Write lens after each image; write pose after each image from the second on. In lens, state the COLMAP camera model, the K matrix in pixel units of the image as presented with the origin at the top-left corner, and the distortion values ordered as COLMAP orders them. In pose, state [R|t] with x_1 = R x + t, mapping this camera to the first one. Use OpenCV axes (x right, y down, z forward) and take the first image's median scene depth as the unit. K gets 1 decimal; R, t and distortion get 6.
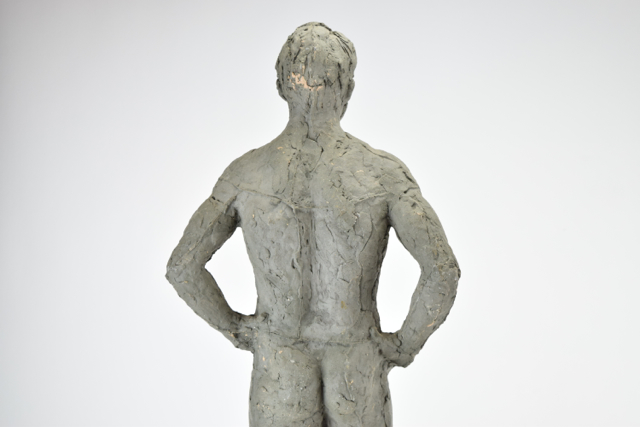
lens RADIAL K [[1005.4, 0, 321.5], [0, 1005.4, 216.8], [0, 0, 1]] dist [-0.003281, 0.000000]
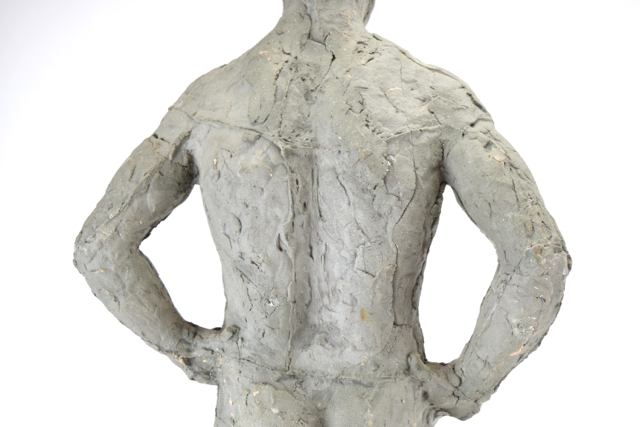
lens RADIAL K [[800.6, 0, 319.4], [0, 800.6, 208.7], [0, 0, 1]] dist [-0.053837, 0.000000]
pose [[0.999259, 0.016309, -0.034851, 0.010823], [-0.017896, 0.998794, -0.045723, 0.047296], [0.034064, 0.046313, 0.998346, 0.528701]]
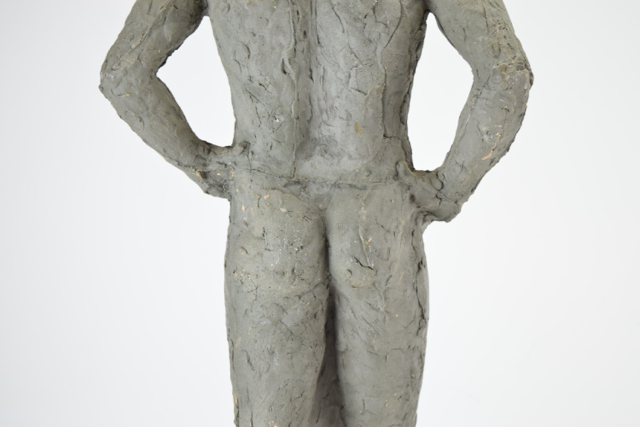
lens RADIAL K [[1121.6, 0, 318.9], [0, 1121.6, 215.1], [0, 0, 1]] dist [0.011192, 0.000000]
pose [[0.999511, 0.002852, -0.031124, 0.018982], [0.000722, 0.993457, 0.114207, 0.059041], [0.031246, -0.114174, 0.992969, 0.238422]]
